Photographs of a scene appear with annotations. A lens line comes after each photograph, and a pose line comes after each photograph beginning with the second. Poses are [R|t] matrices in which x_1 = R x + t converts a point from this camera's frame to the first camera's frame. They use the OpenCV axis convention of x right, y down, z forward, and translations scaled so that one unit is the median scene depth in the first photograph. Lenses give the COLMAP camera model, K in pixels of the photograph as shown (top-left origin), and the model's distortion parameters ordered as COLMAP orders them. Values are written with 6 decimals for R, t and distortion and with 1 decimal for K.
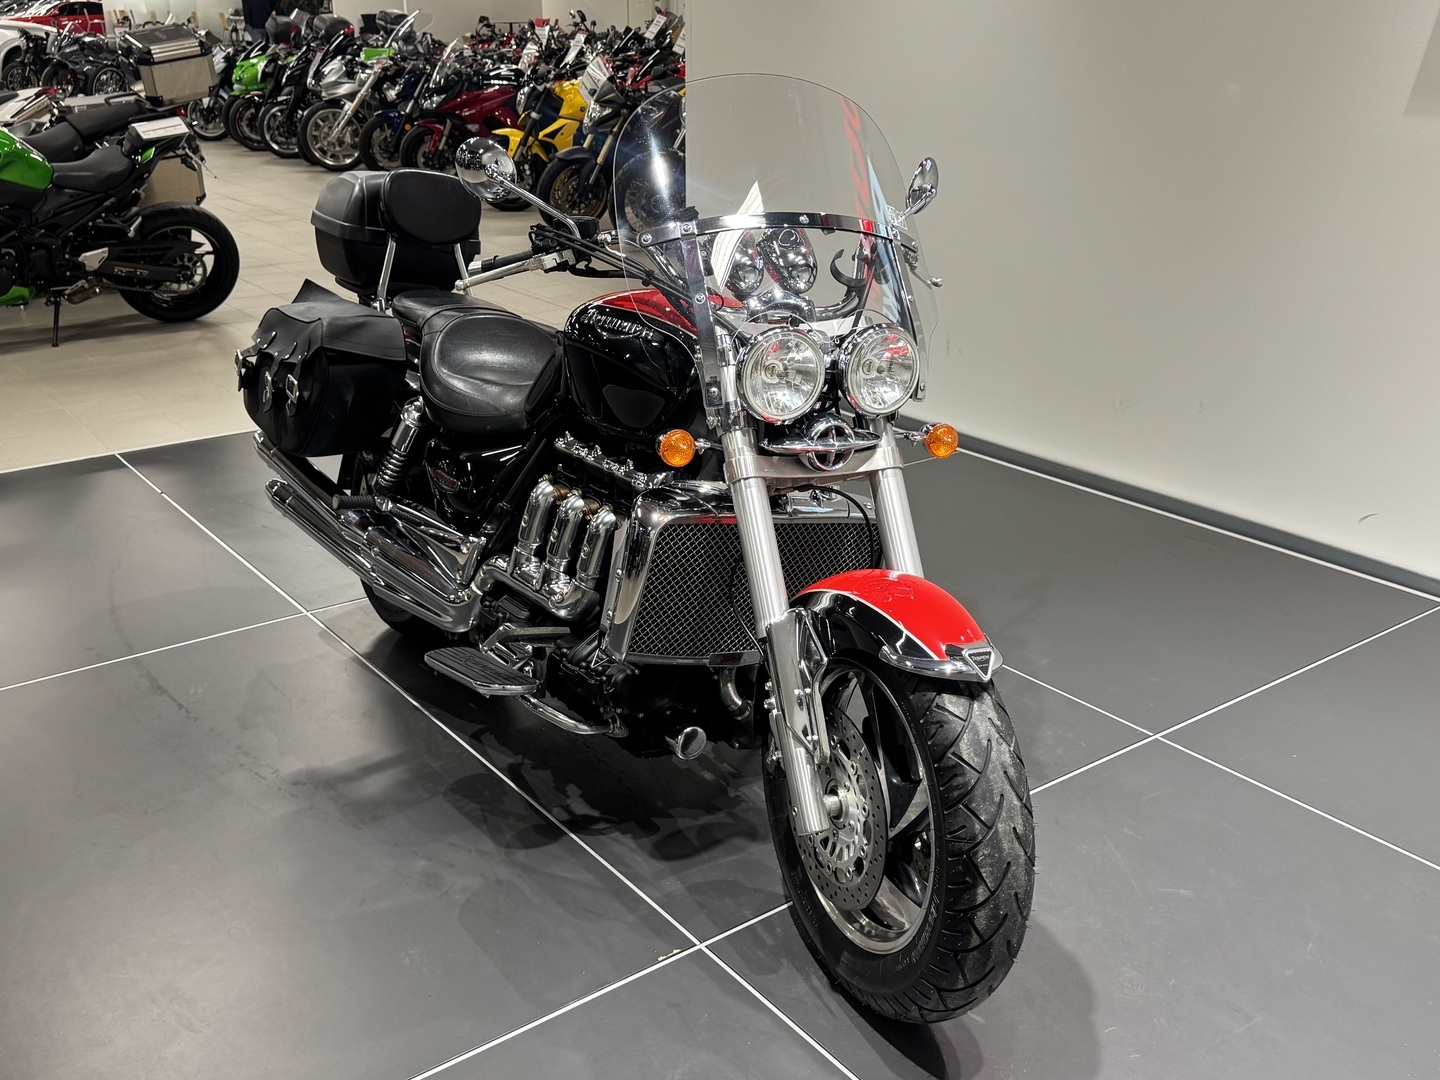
lens RADIAL K [[1409.0, 0, 720.0], [0, 1409.0, 540.0], [0, 0, 1]] dist [-0.000196, 0.001943]
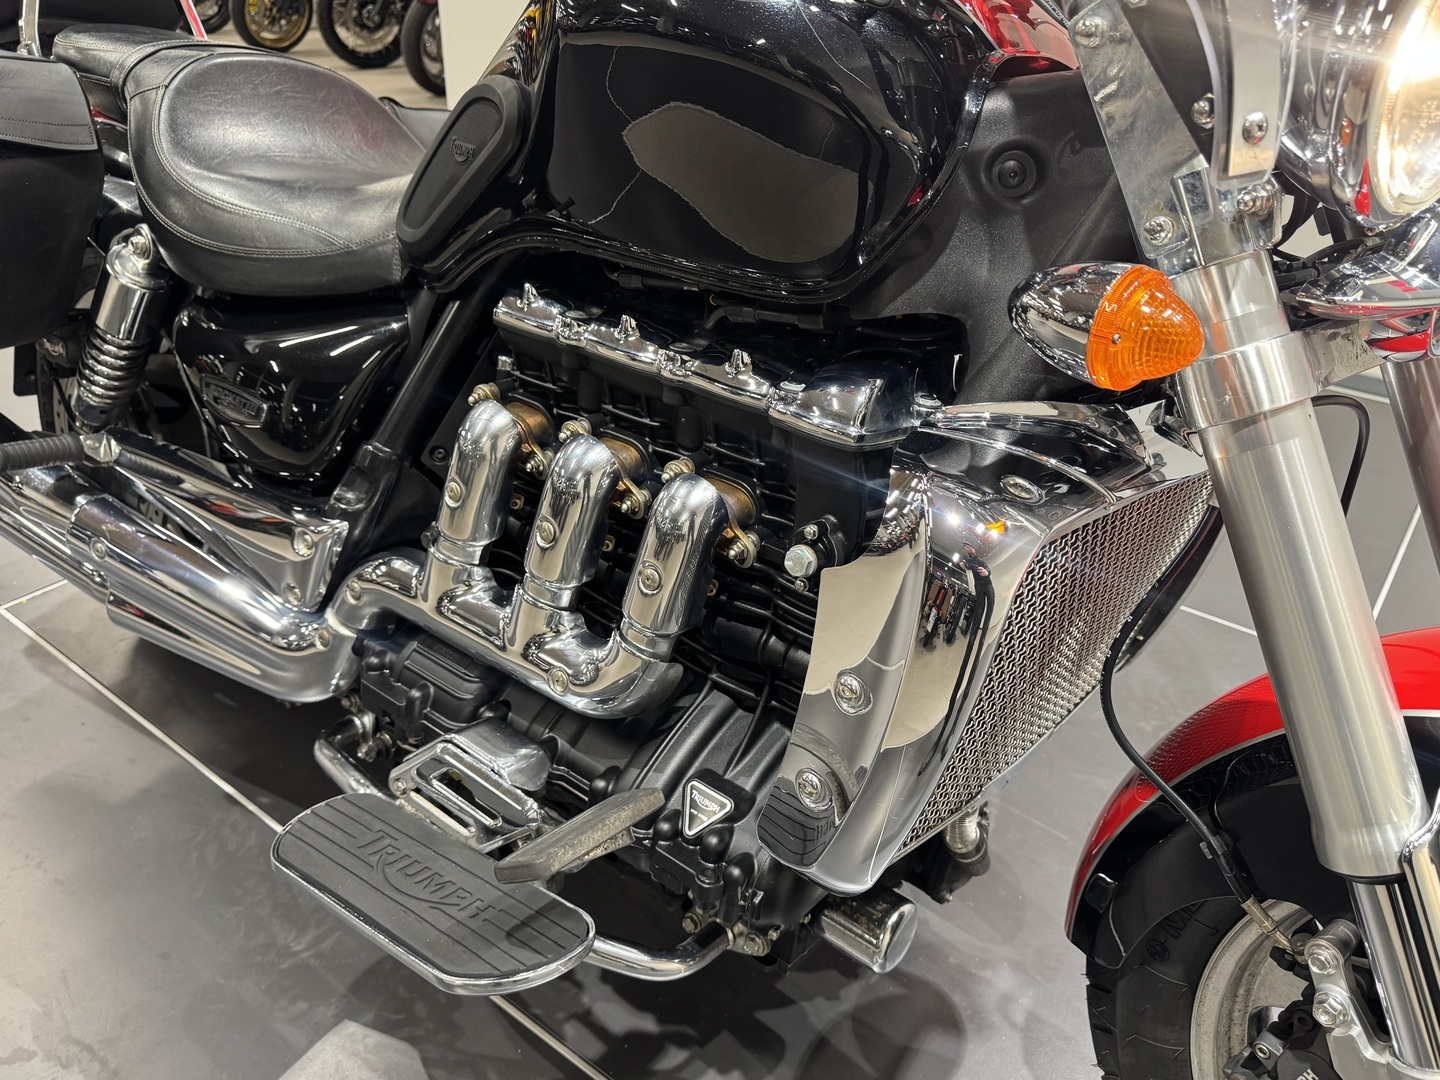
lens RADIAL K [[1085.7, 0, 720.0], [0, 1085.7, 540.0], [0, 0, 1]] dist [0.029066, -0.079610]
pose [[0.961028, -0.121303, 0.248417, -0.130239], [0.073760, 0.978527, 0.192469, -0.053875], [-0.266430, -0.166645, 0.949339, 0.584702]]
